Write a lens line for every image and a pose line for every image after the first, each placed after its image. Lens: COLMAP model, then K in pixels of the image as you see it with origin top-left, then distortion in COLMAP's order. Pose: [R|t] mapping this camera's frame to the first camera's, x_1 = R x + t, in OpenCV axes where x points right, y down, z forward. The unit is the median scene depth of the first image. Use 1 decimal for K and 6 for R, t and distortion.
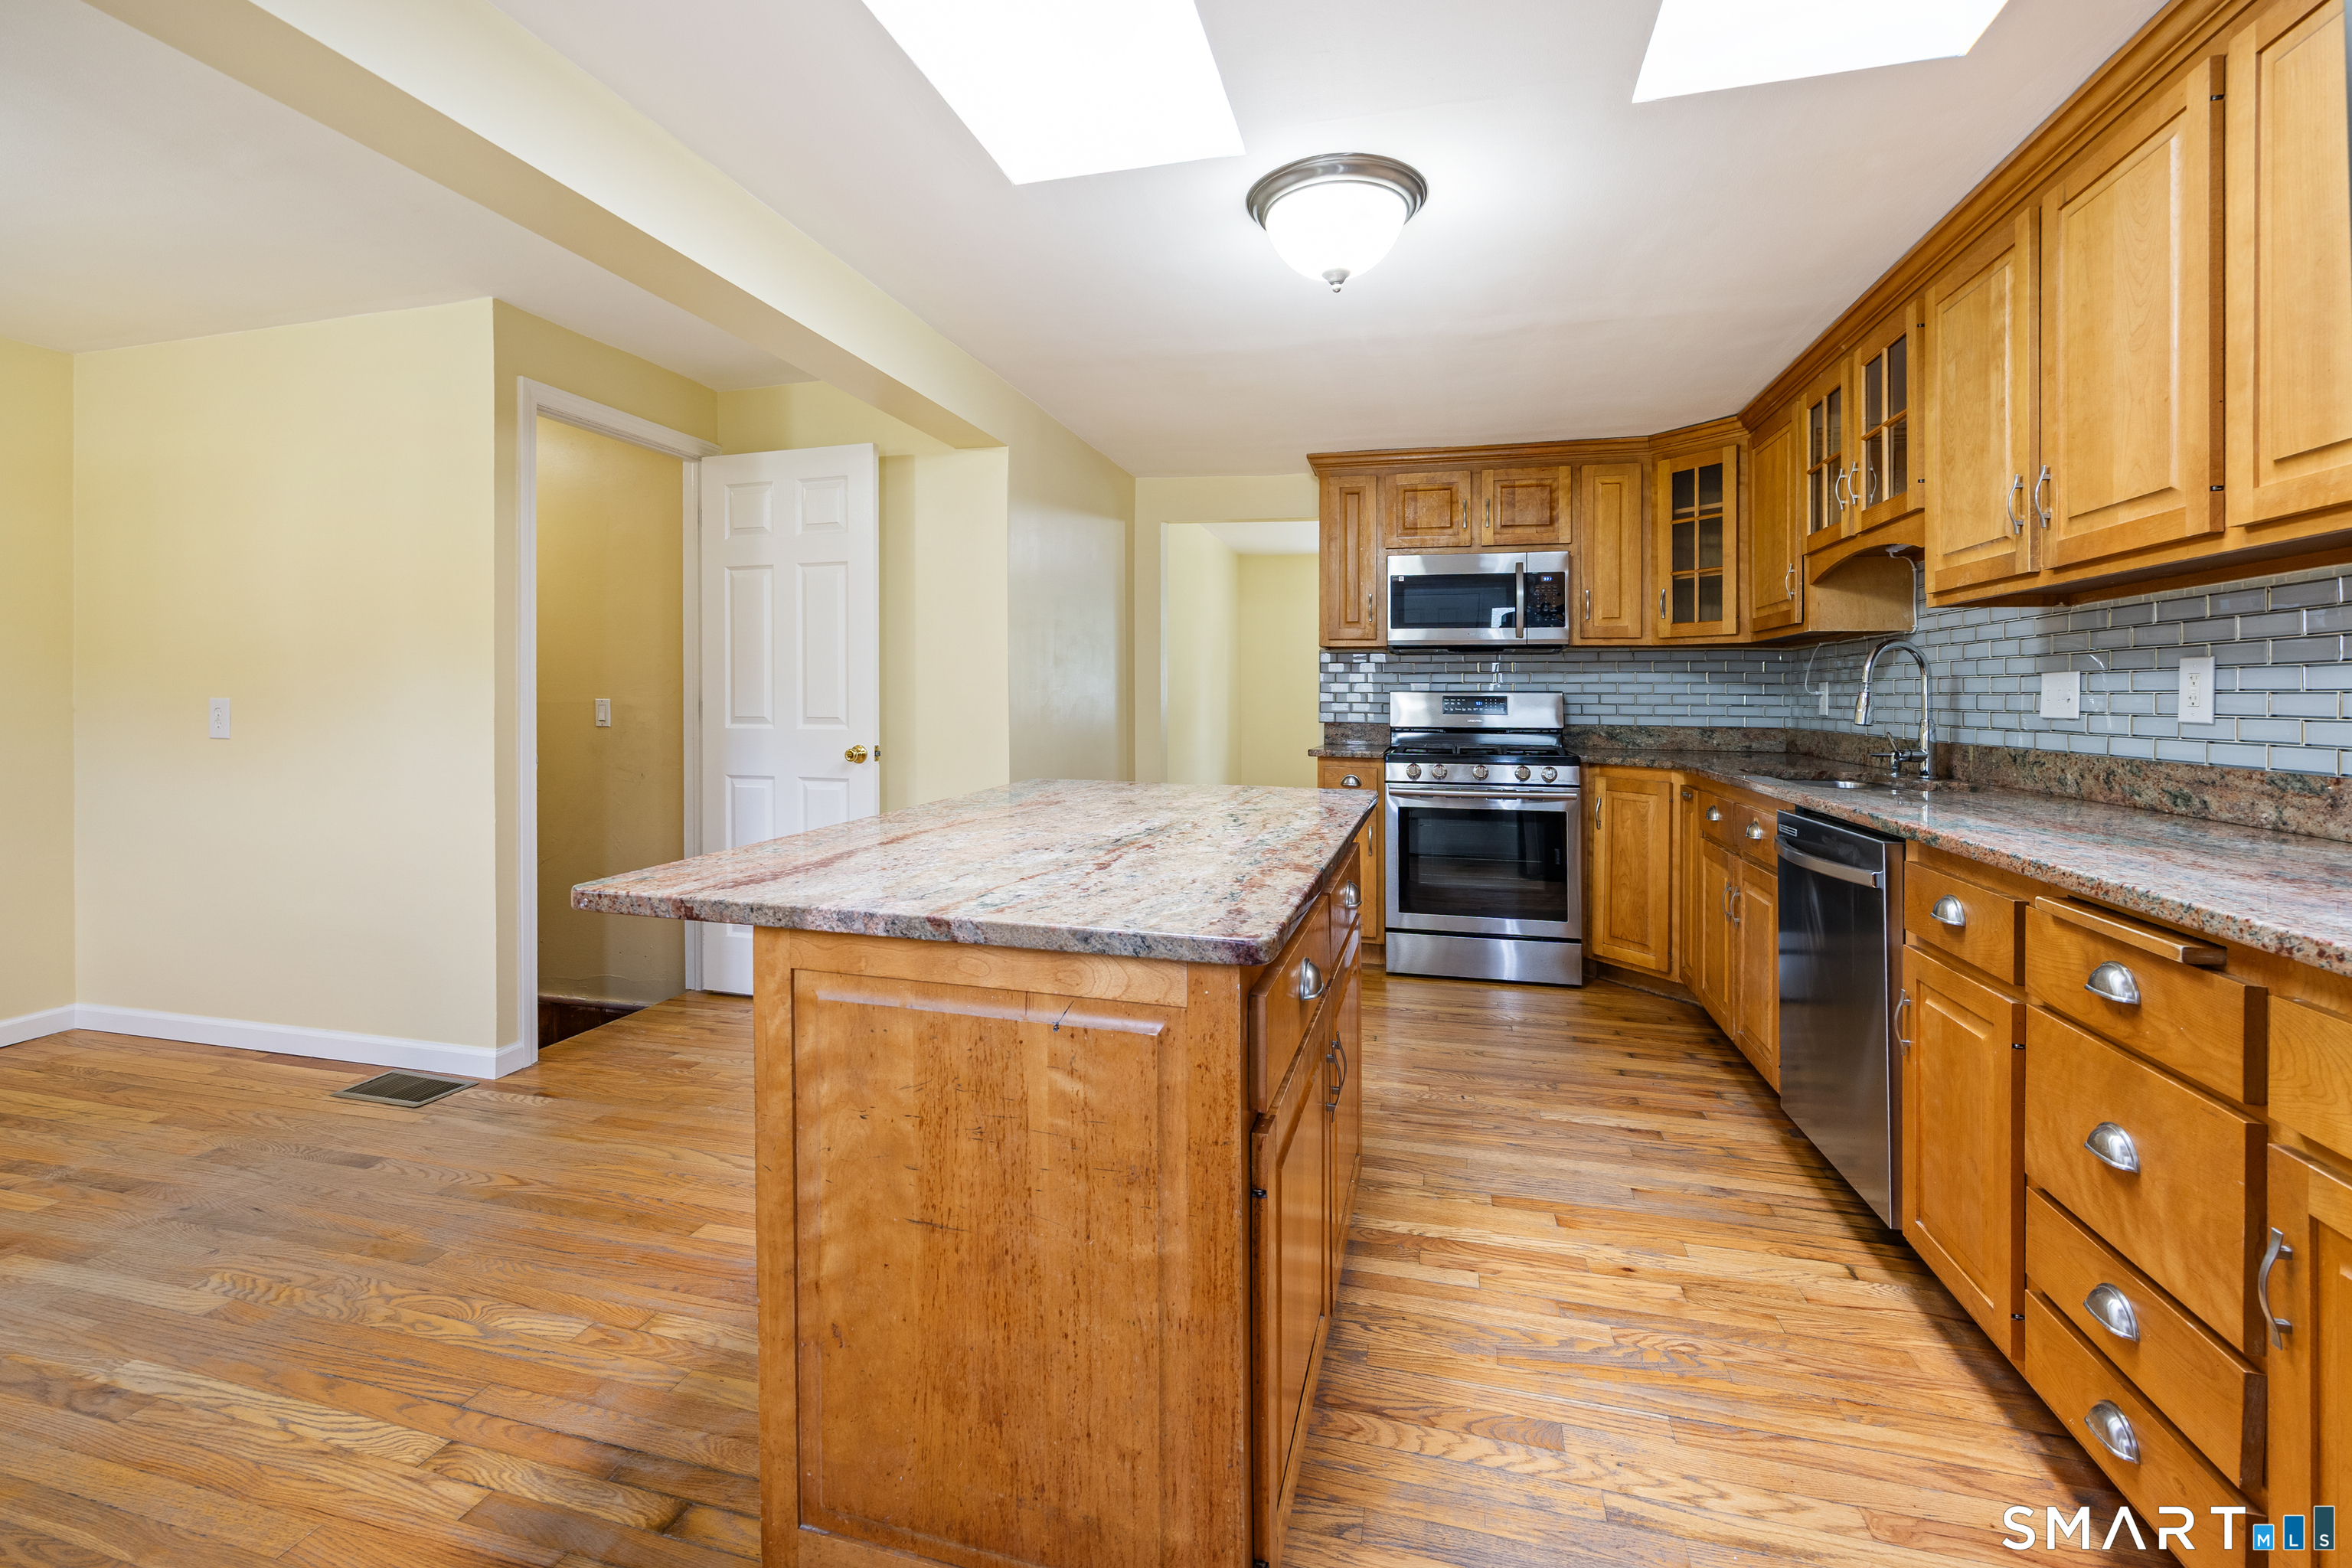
lens RADIAL K [[1004.1, 0, 1179.6], [0, 1004.1, 699.9], [0, 0, 1]] dist [-0.003862, 0.000023]
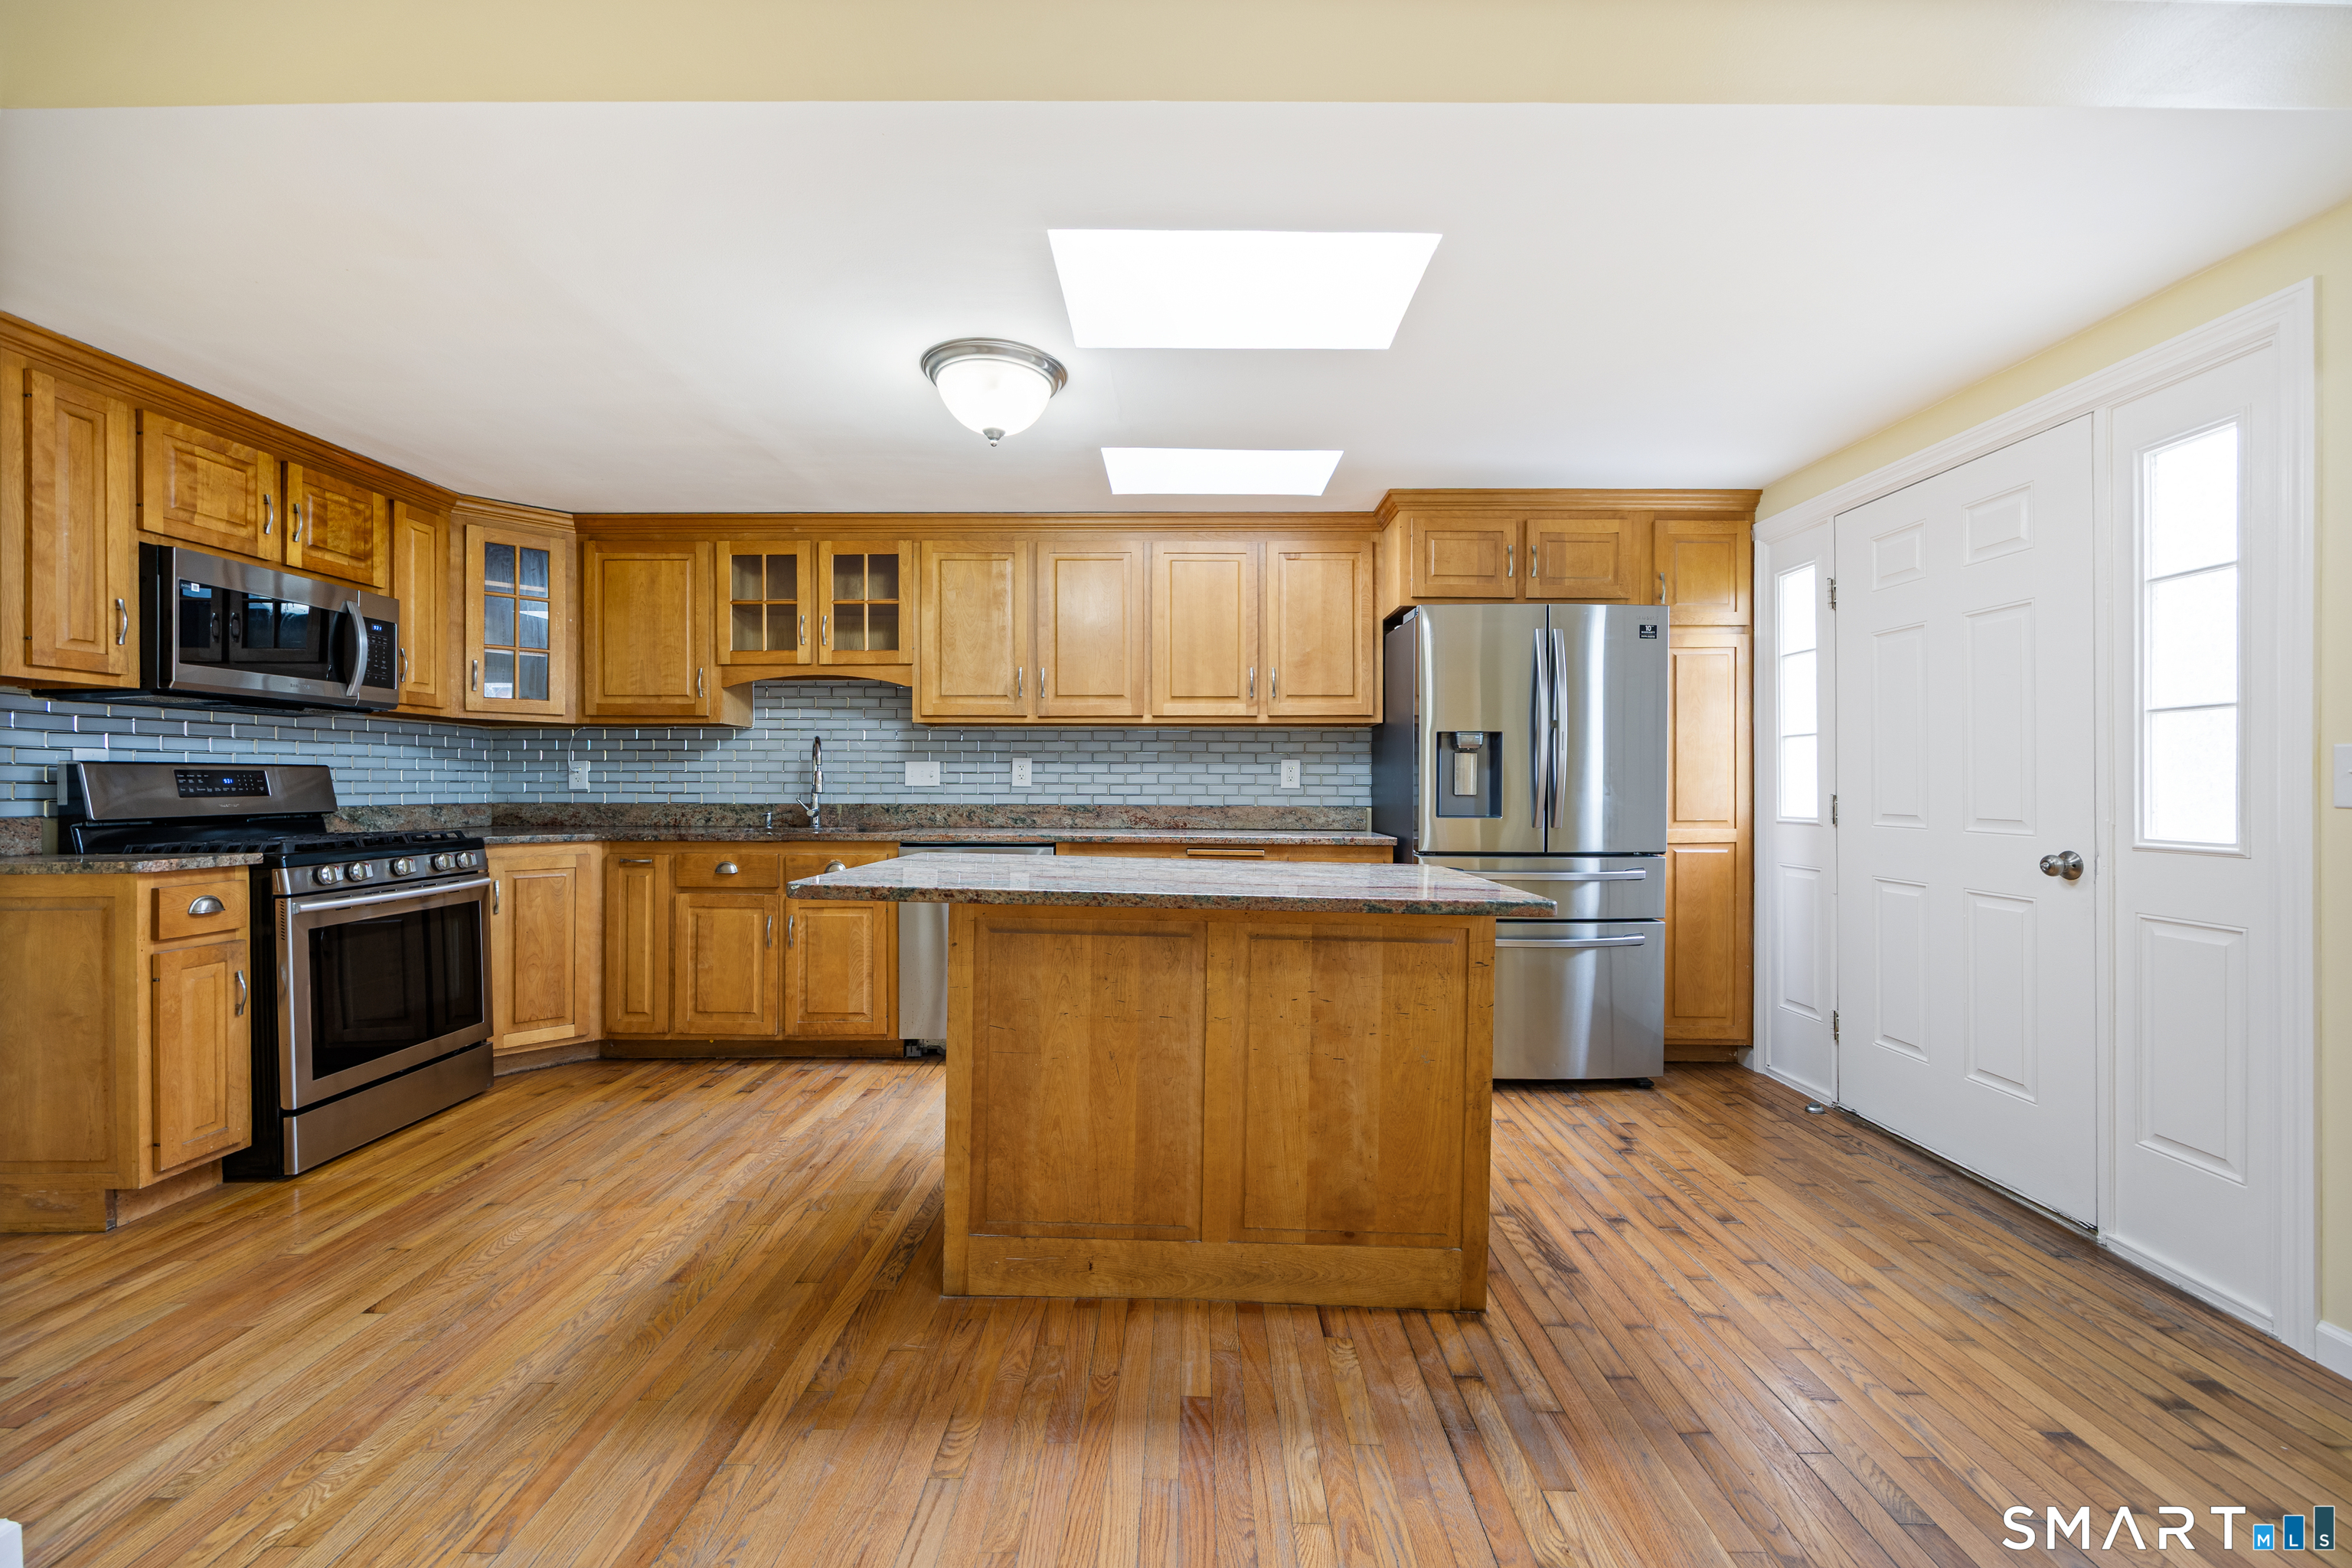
lens RADIAL K [[927.1, 0, 1177.2], [0, 927.1, 787.3], [0, 0, 1]] dist [0.004611, 0.000712]
pose [[-0.235648, -0.009875, 0.971788, -0.802839], [-0.000314, 0.999949, 0.010084, 0.002438], [-0.971838, 0.002071, -0.235639, 0.828846]]
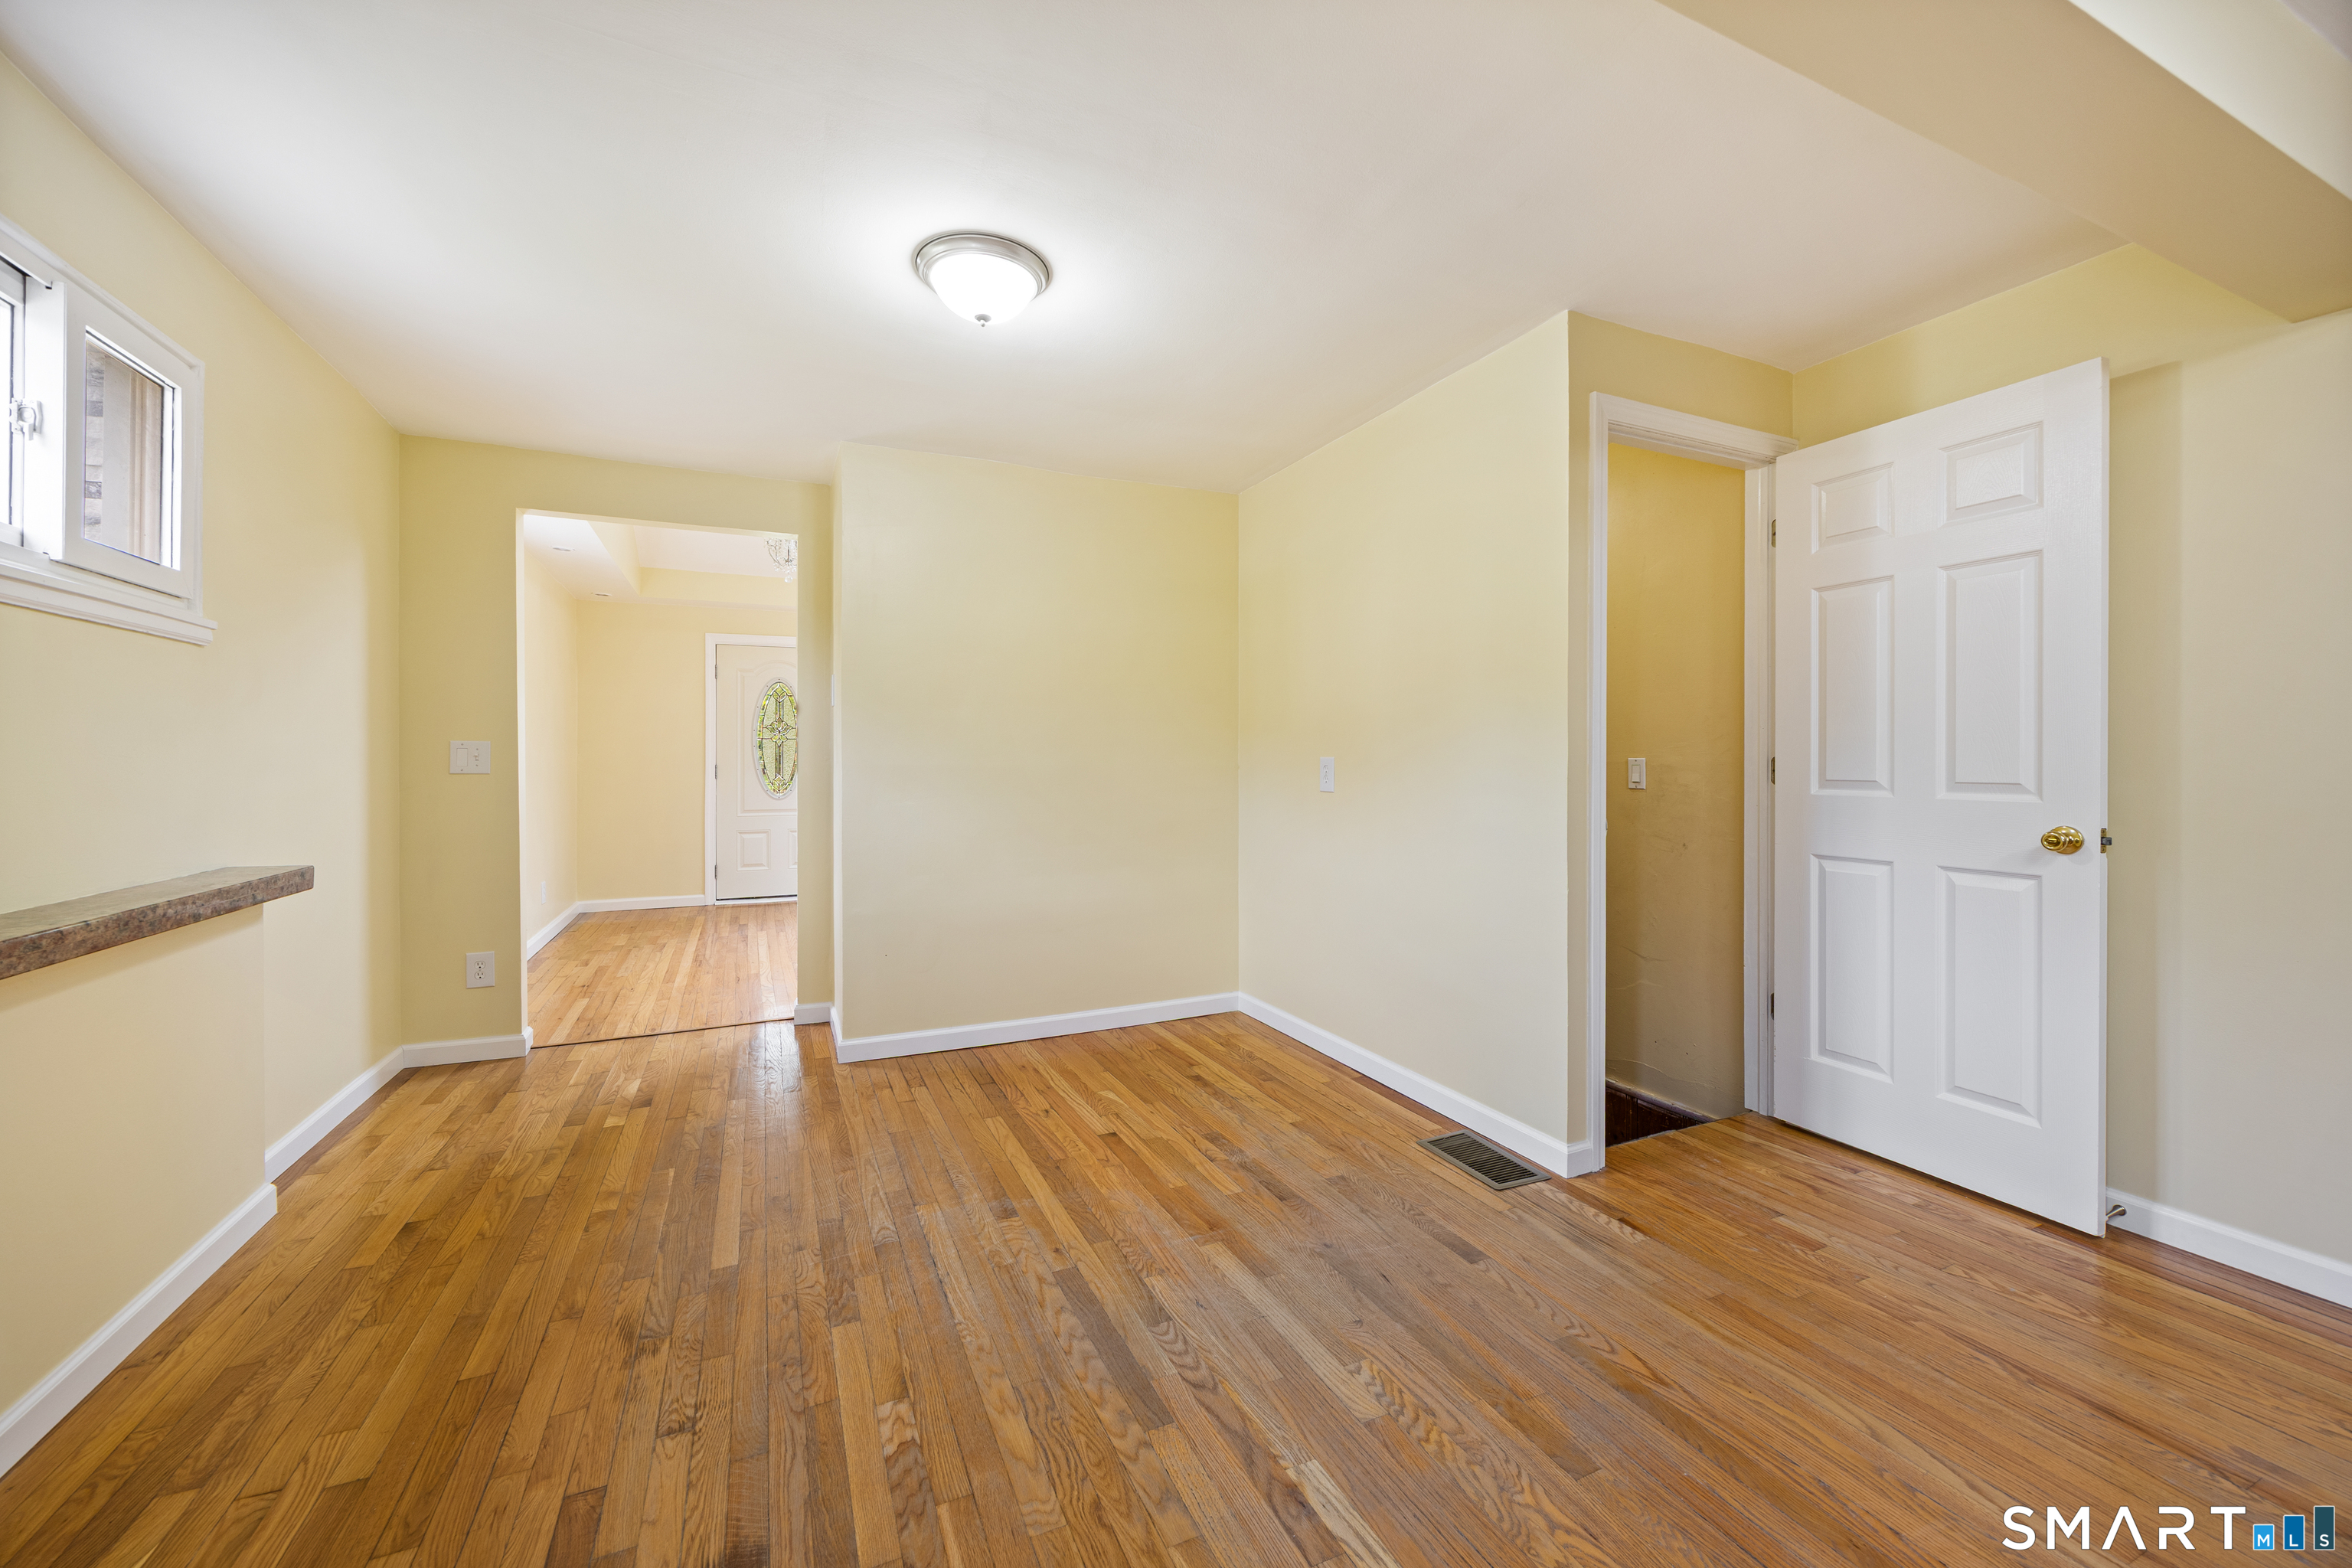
lens RADIAL K [[927.1, 0, 1179.4], [0, 927.1, 764.0], [0, 0, 1]] dist [0.004611, 0.000712]
pose [[0.637090, 0.002874, -0.770784, -0.285833], [-0.002732, 0.999995, 0.001470, 0.006352], [0.770785, 0.001169, 0.637095, 0.216408]]
